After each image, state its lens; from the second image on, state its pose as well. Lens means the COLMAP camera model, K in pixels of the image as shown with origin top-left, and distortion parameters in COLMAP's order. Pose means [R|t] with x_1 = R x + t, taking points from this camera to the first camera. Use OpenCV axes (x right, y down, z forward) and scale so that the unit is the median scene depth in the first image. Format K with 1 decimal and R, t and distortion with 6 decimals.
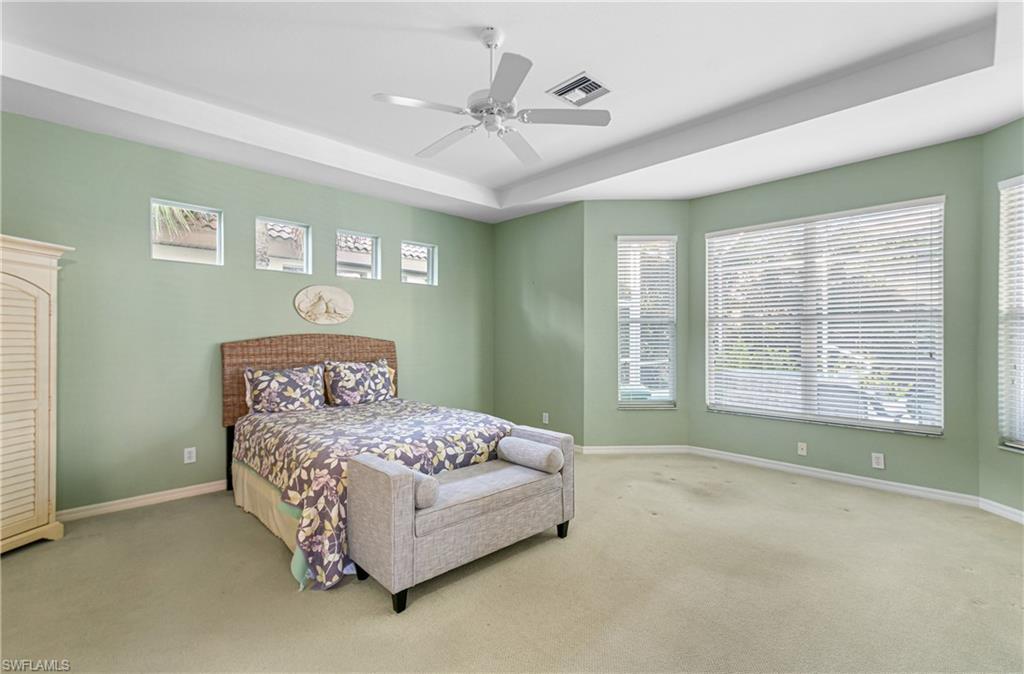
lens RADIAL K [[454.5, 0, 541.7], [0, 454.5, 342.3], [0, 0, 1]] dist [0.009090, -0.003171]
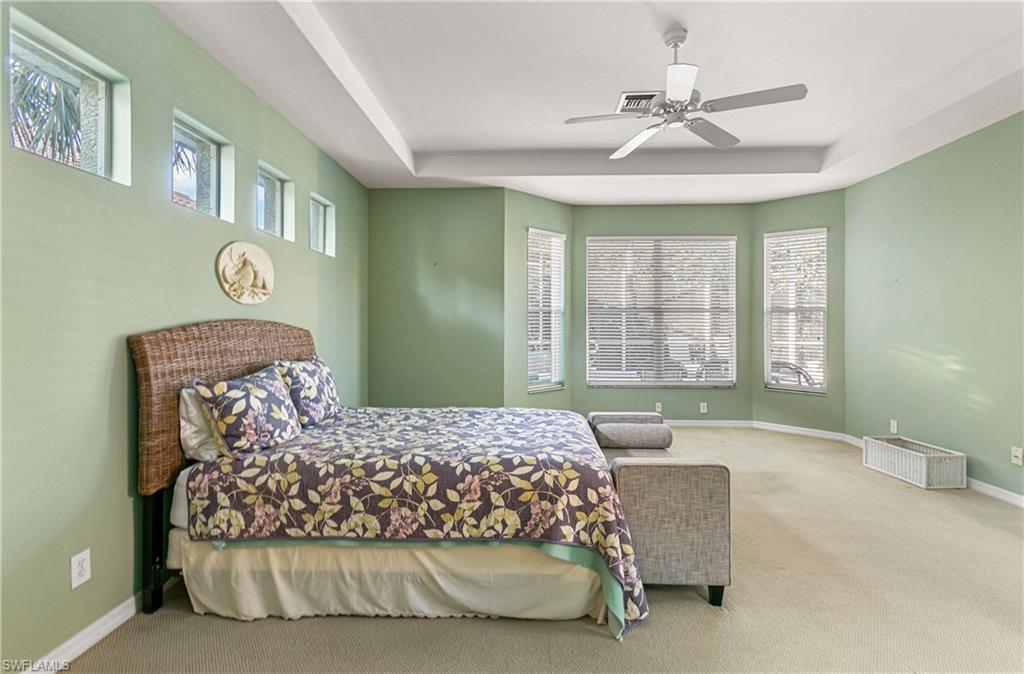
lens RADIAL K [[454.5, 0, 516.2], [0, 454.5, 328.5], [0, 0, 1]] dist [0.009090, -0.003171]
pose [[0.741104, -0.005395, 0.671369, -0.701956], [0.008810, 0.999960, -0.001690, -0.000863], [-0.671332, 0.007167, 0.741122, 0.310636]]
